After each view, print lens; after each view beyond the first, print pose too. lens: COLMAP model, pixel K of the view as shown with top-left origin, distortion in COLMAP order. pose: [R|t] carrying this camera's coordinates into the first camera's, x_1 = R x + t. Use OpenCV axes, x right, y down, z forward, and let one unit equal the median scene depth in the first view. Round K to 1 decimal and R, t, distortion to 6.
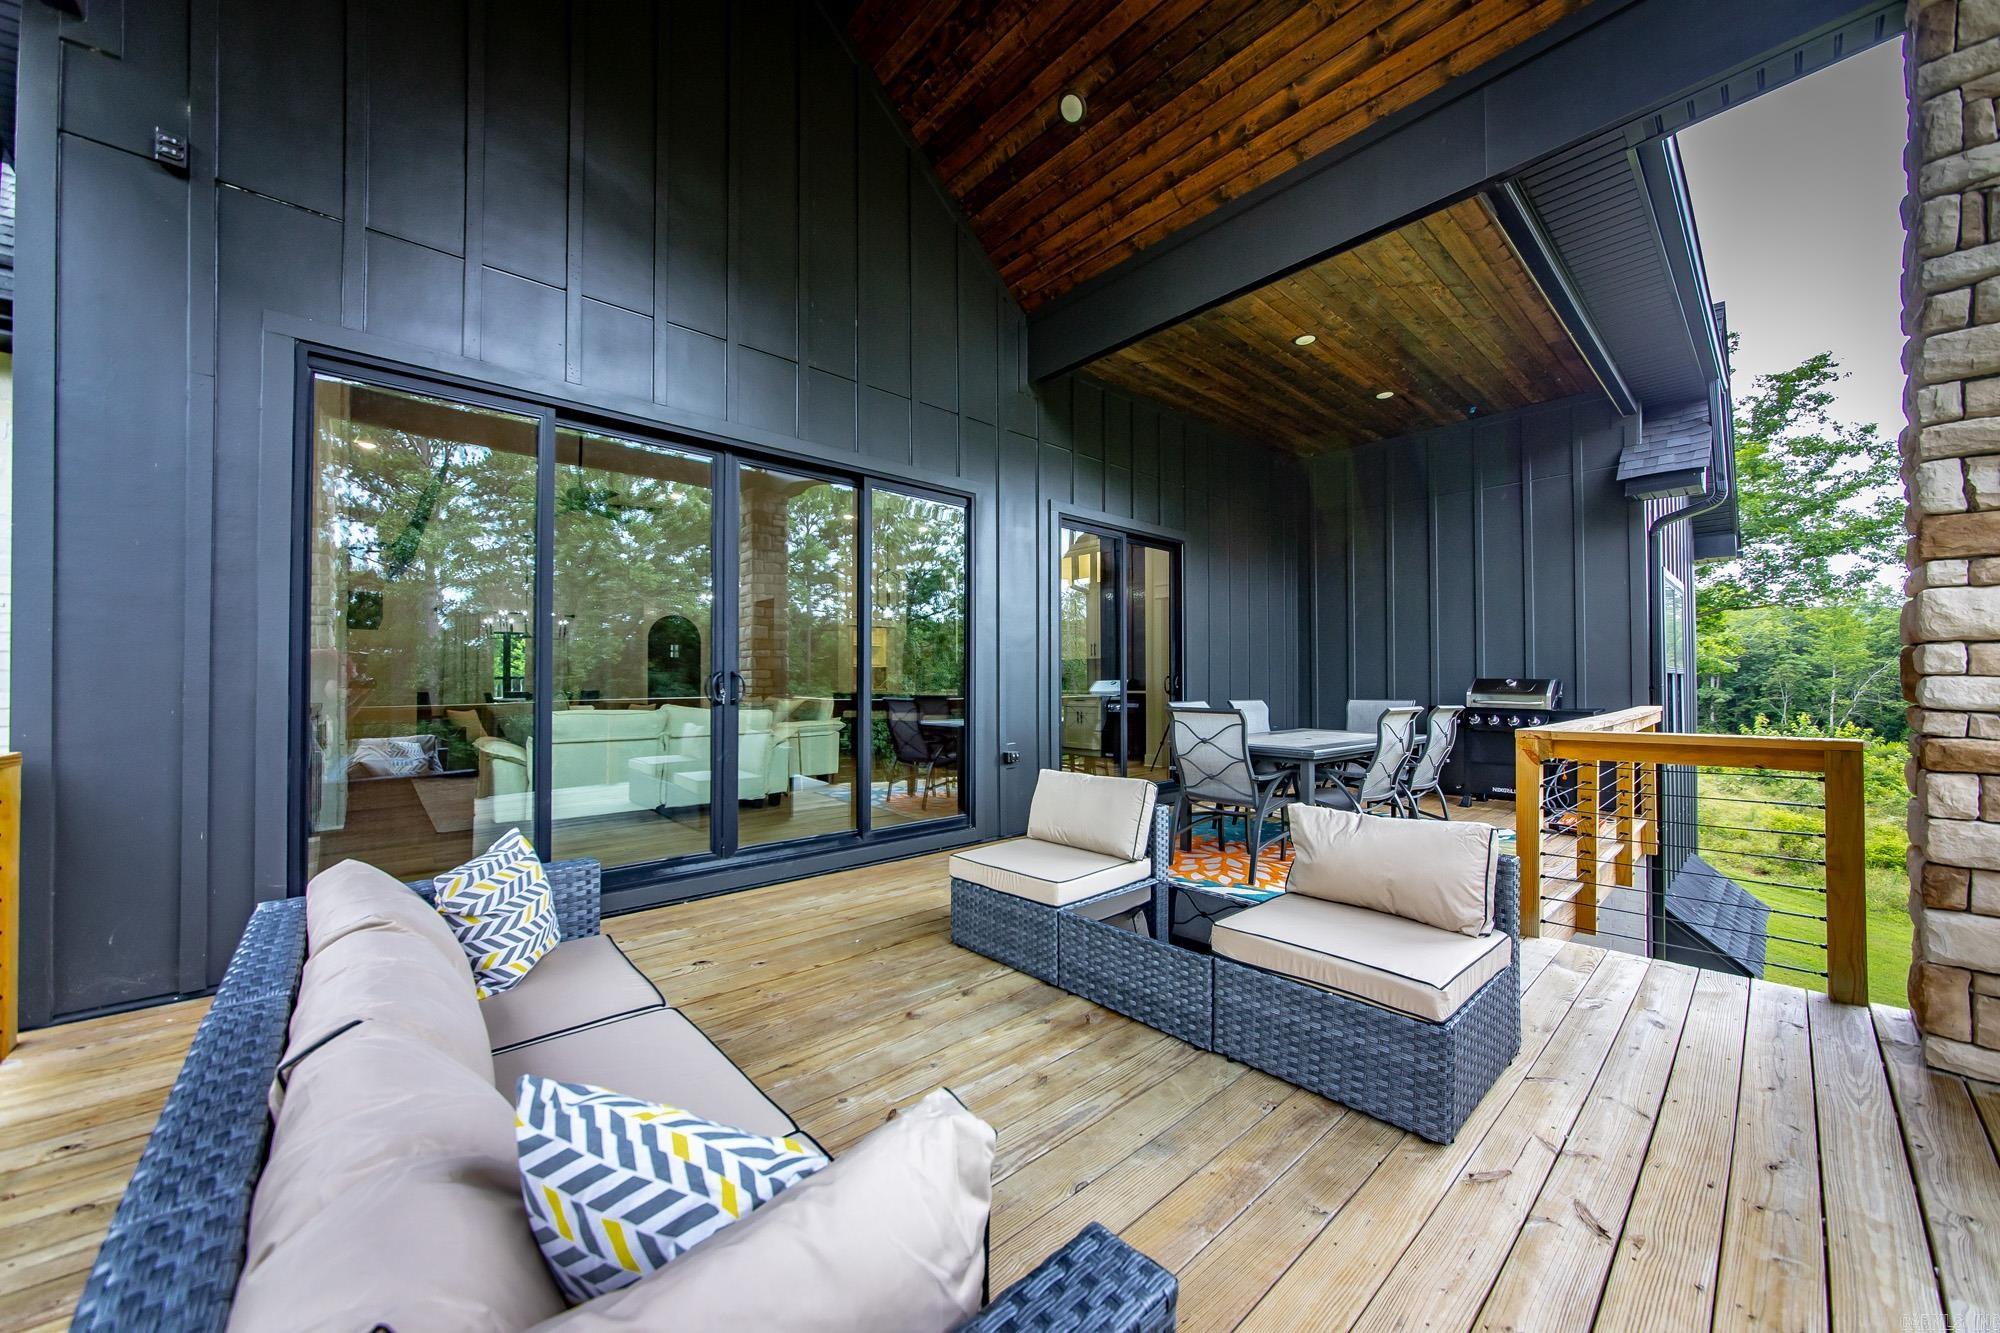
lens RADIAL K [[718.4, 0, 1004.3], [0, 718.4, 675.9], [0, 0, 1]] dist [-0.003340, 0.003081]
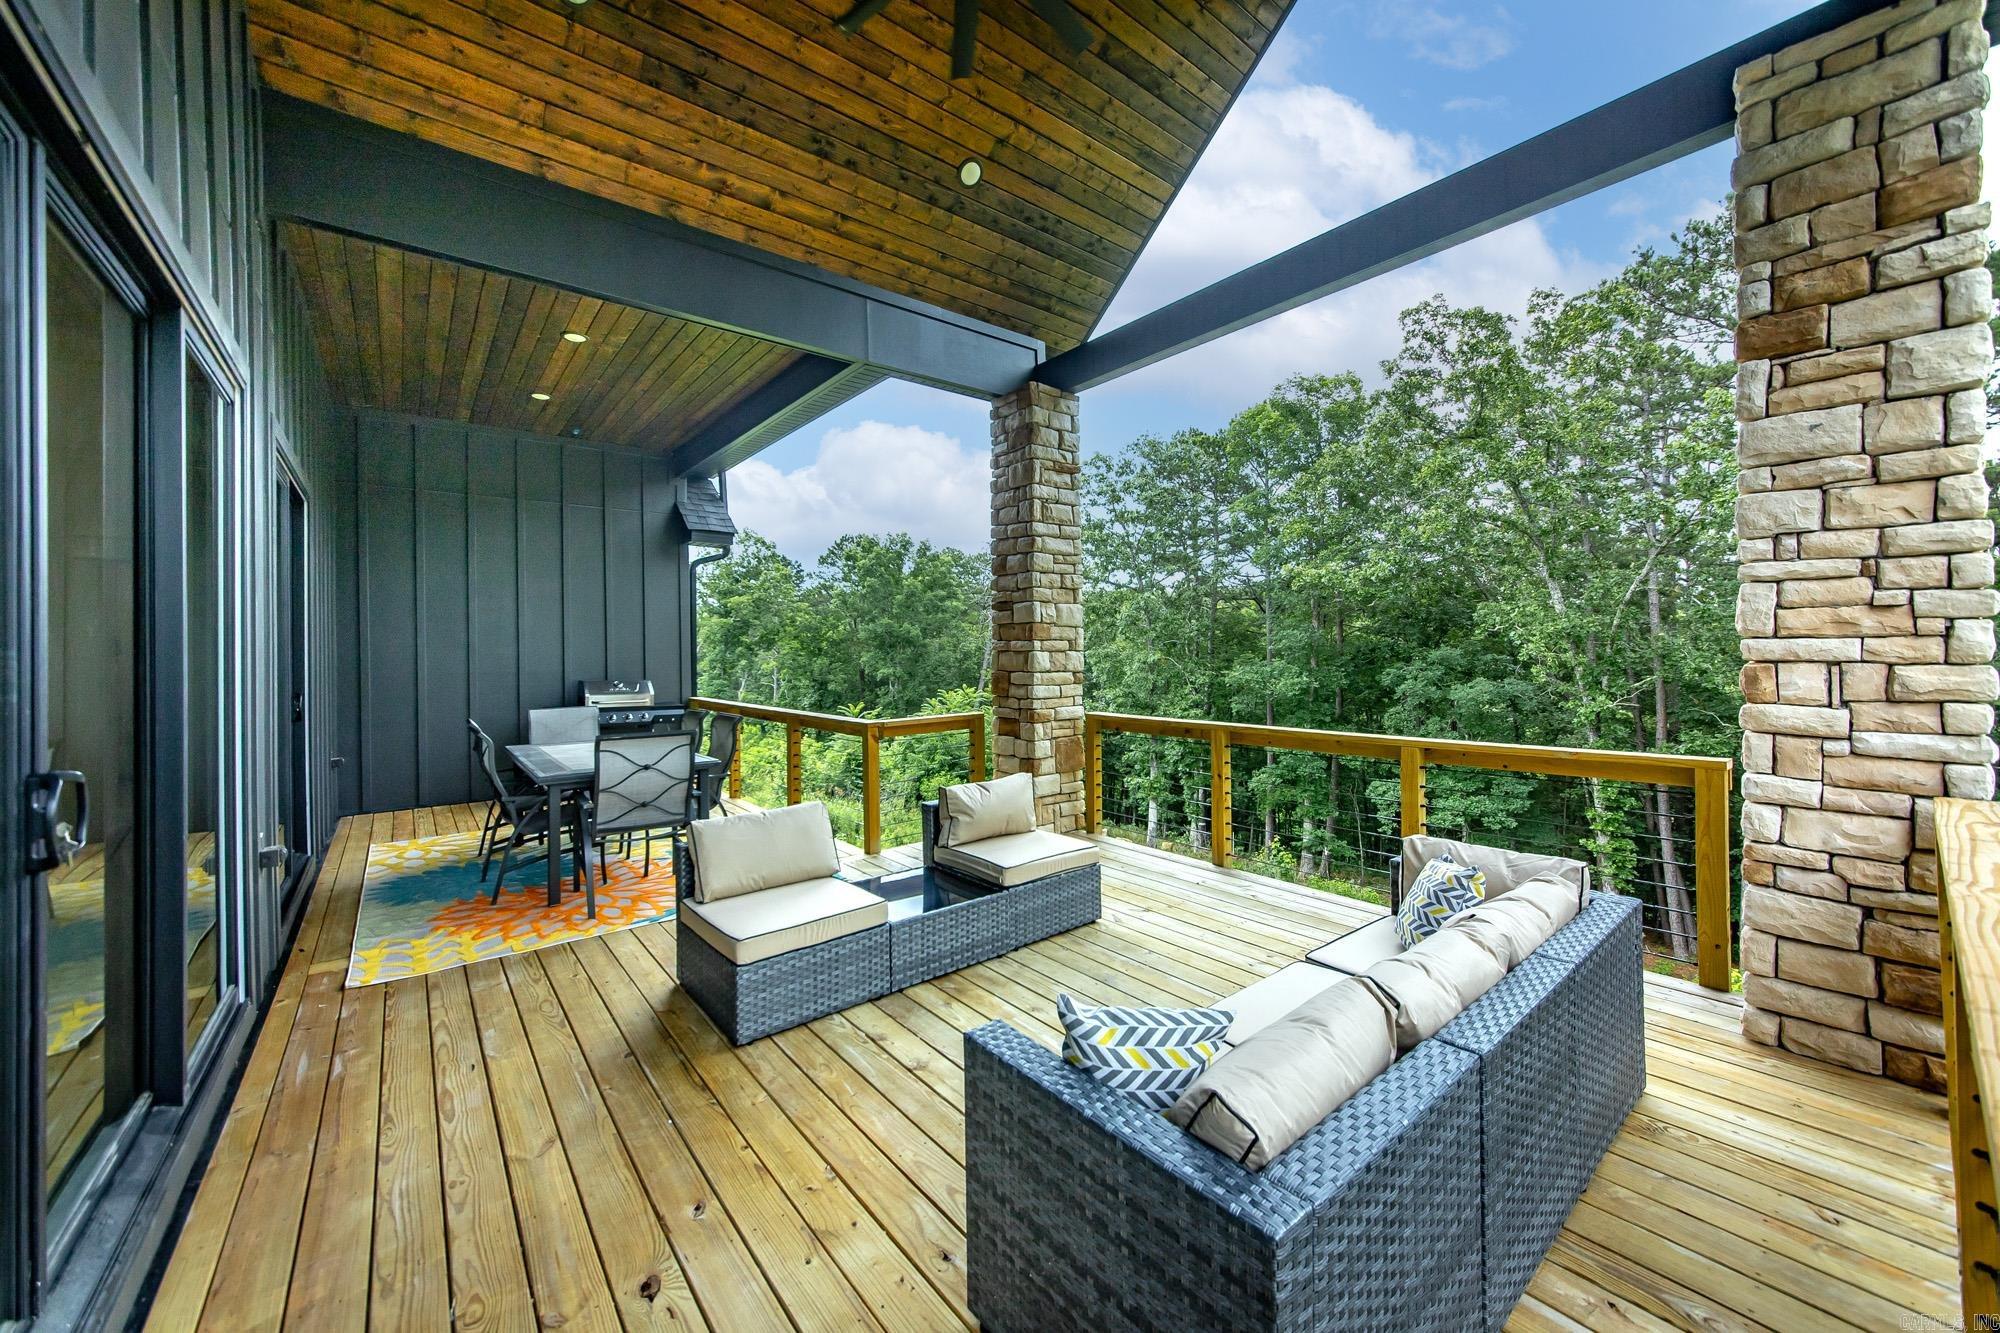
lens RADIAL K [[759.4, 0, 985.3], [0, 759.4, 655.6], [0, 0, 1]] dist [-0.014591, -0.000109]
pose [[0.062109, -0.007153, 0.998044, -0.858110], [0.007651, 0.999948, 0.006690, -0.074797], [-0.998040, 0.007220, 0.062160, 0.620237]]
